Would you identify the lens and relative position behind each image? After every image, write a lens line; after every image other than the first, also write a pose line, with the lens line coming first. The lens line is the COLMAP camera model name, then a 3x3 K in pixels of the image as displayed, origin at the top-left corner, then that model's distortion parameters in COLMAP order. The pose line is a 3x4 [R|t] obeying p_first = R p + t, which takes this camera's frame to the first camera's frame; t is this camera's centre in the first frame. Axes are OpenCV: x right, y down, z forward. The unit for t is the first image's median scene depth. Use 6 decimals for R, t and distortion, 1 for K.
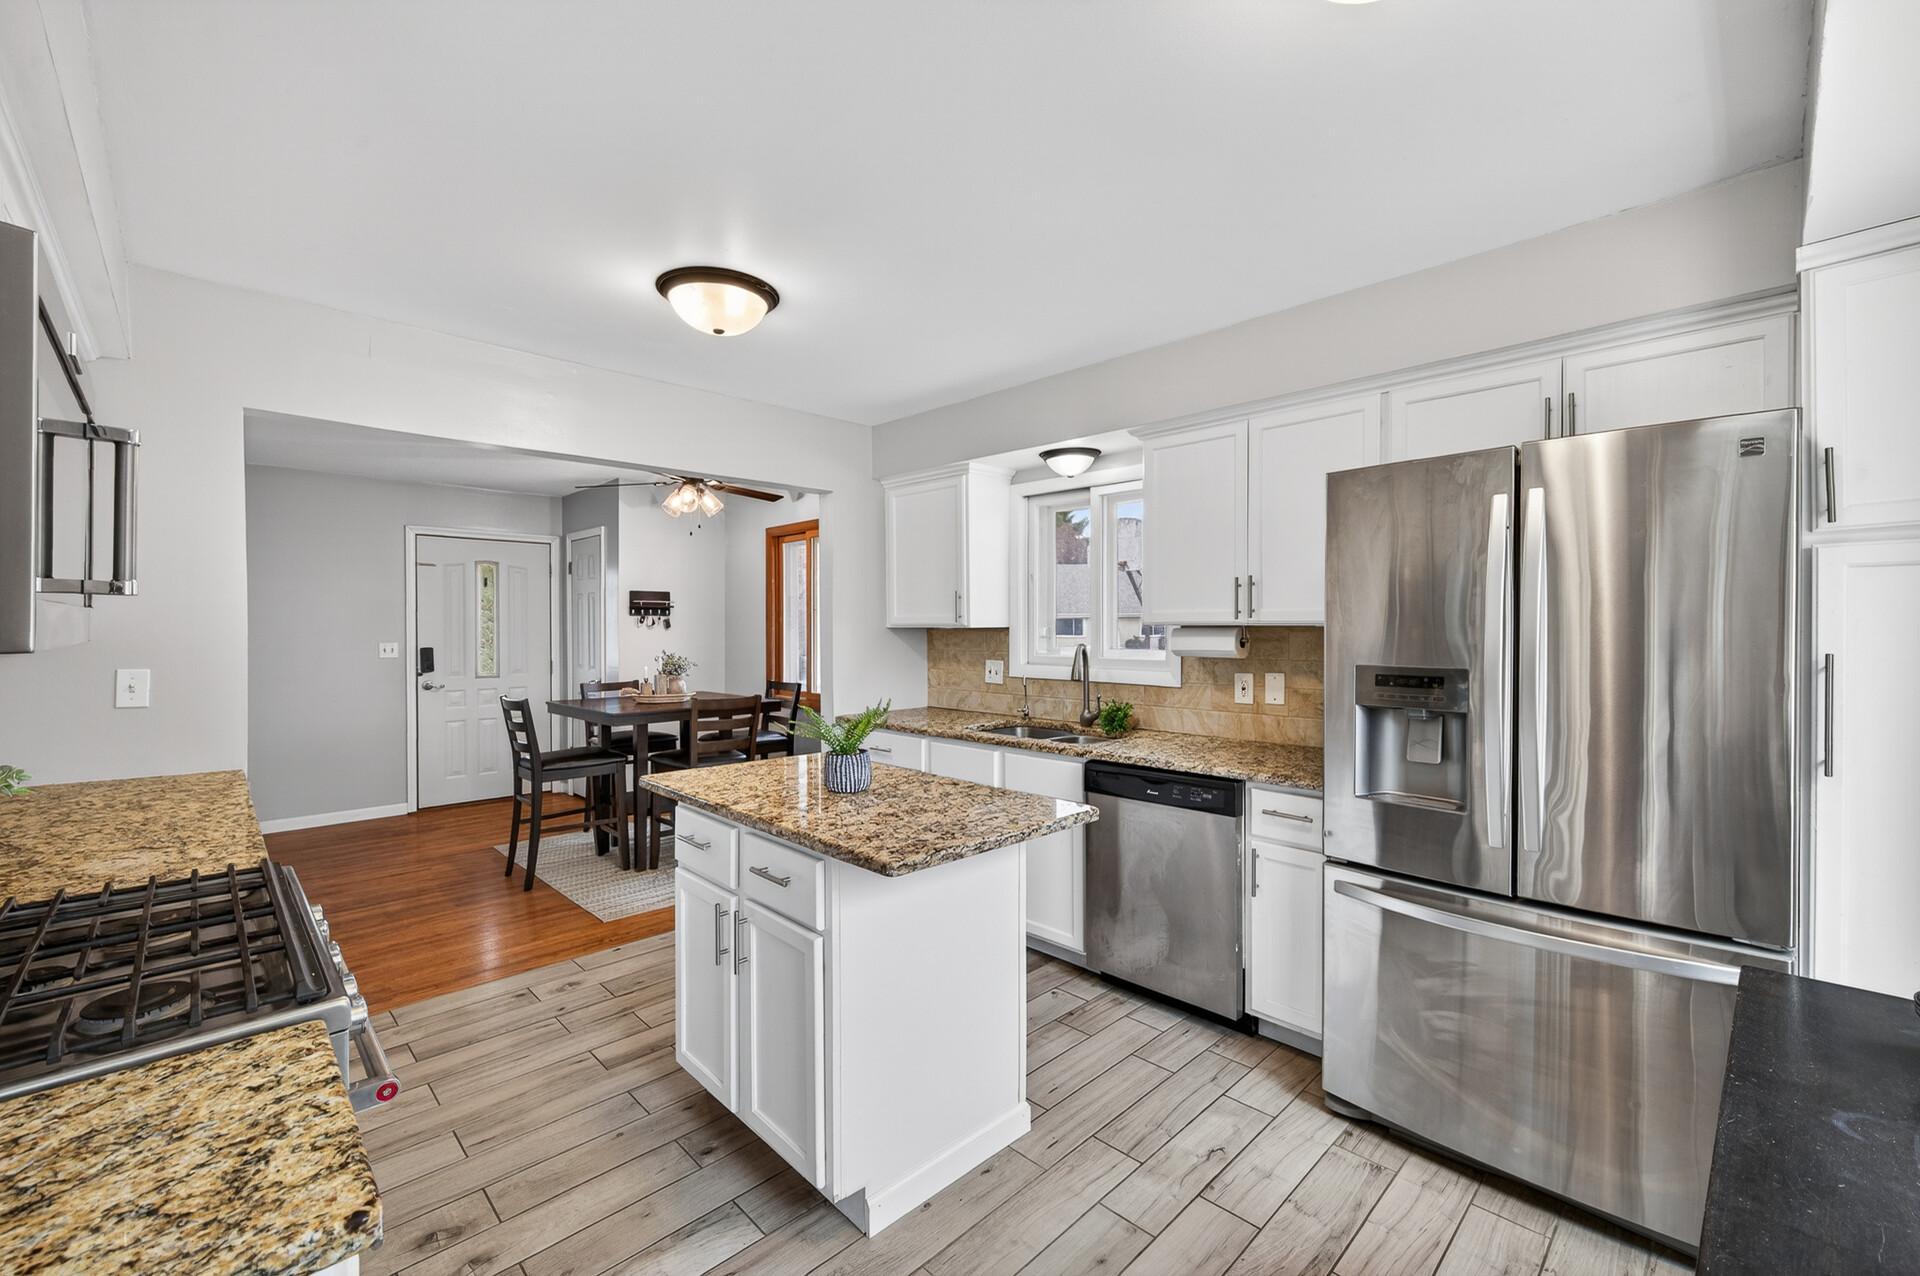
lens RADIAL K [[800.5, 0, 961.2], [0, 800.5, 632.9], [0, 0, 1]] dist [-0.001888, 0.000077]
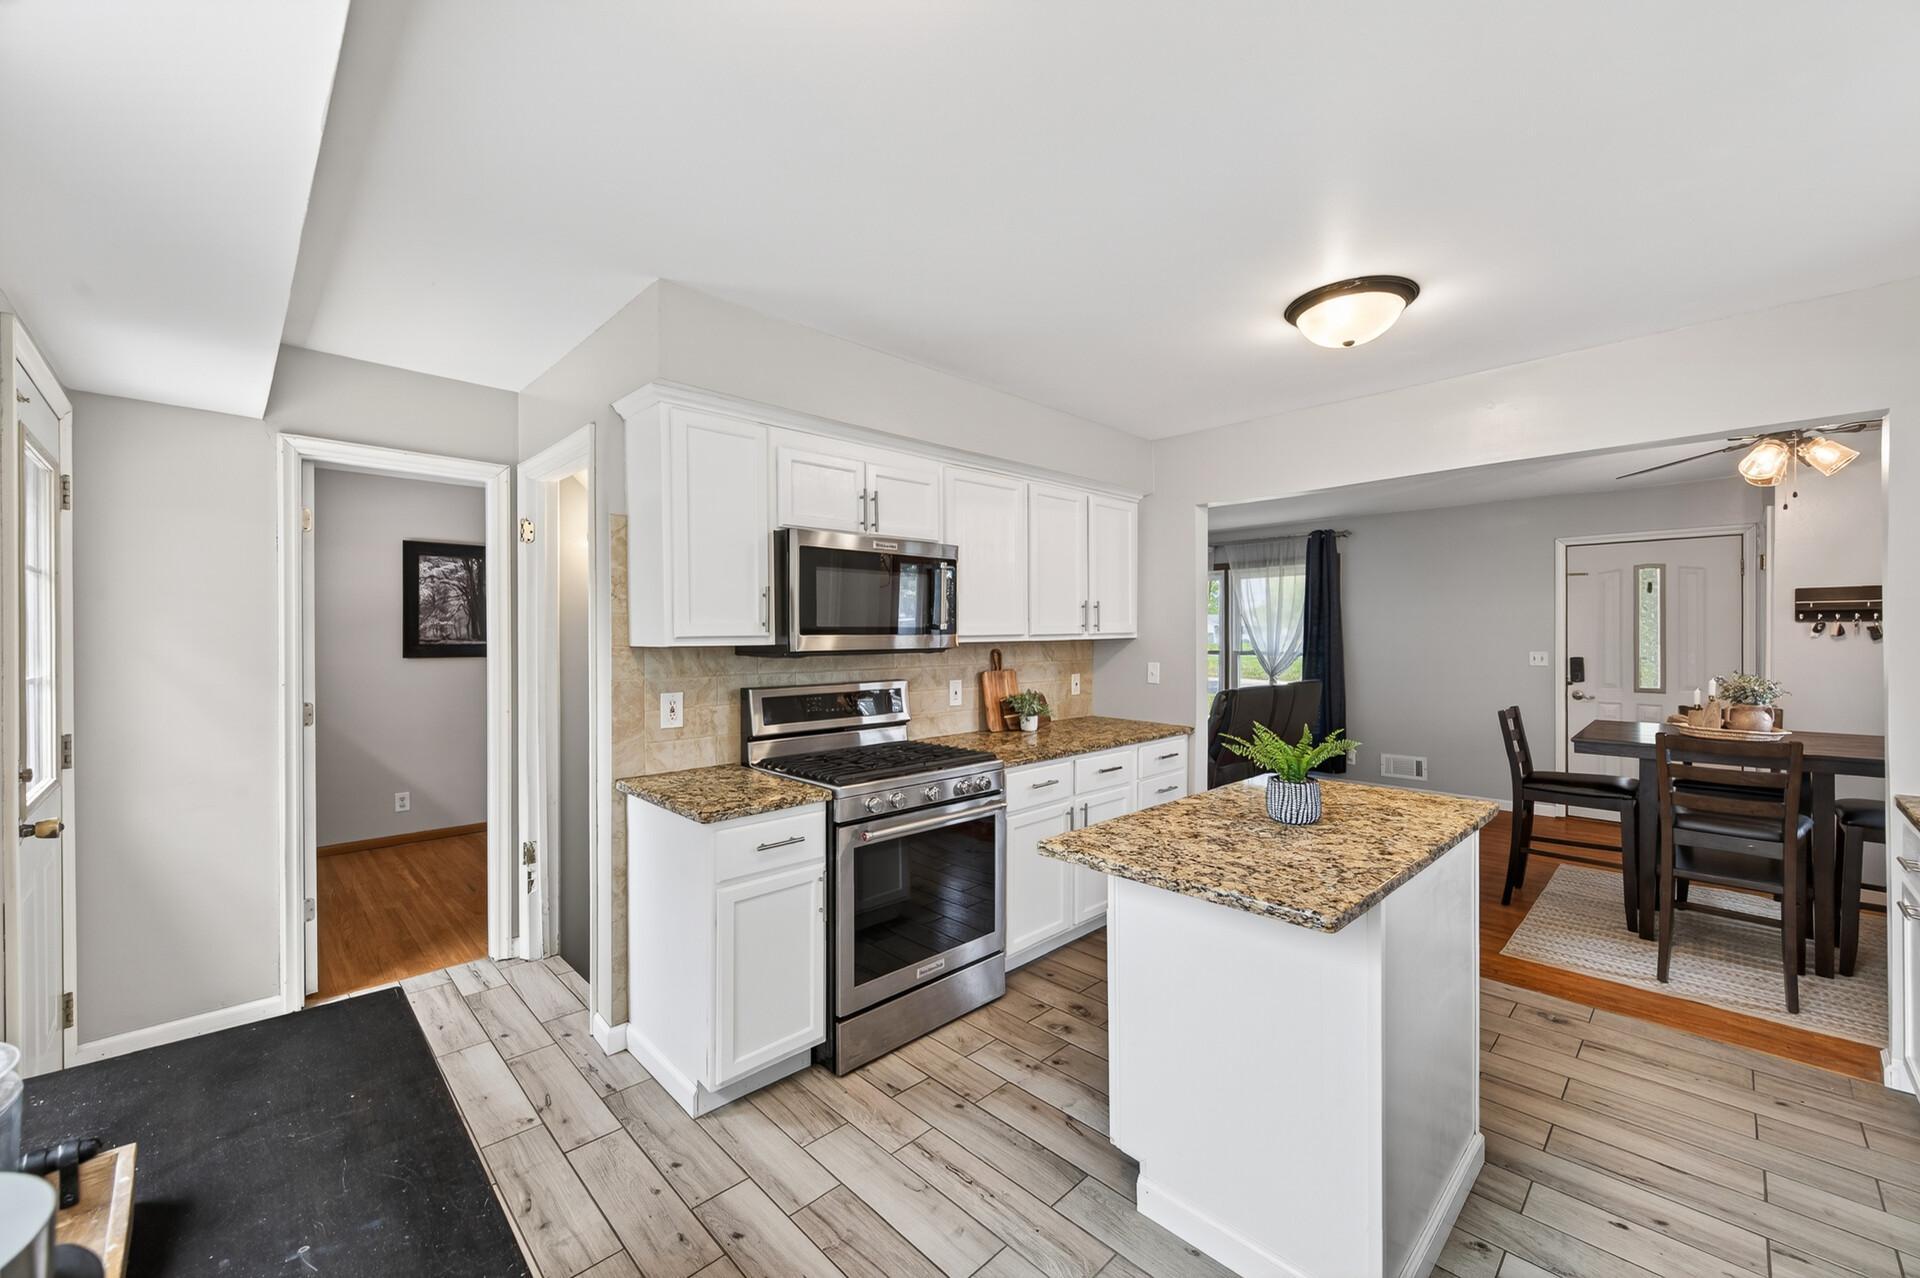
lens RADIAL K [[750.7, 0, 967.8], [0, 750.7, 635.4], [0, 0, 1]] dist [0.004564, 0.000287]
pose [[0.005961, 0.000872, -0.999982, 0.269661], [-0.003761, 0.999993, 0.000850, -0.006863], [0.999975, 0.003756, 0.005964, 0.226828]]
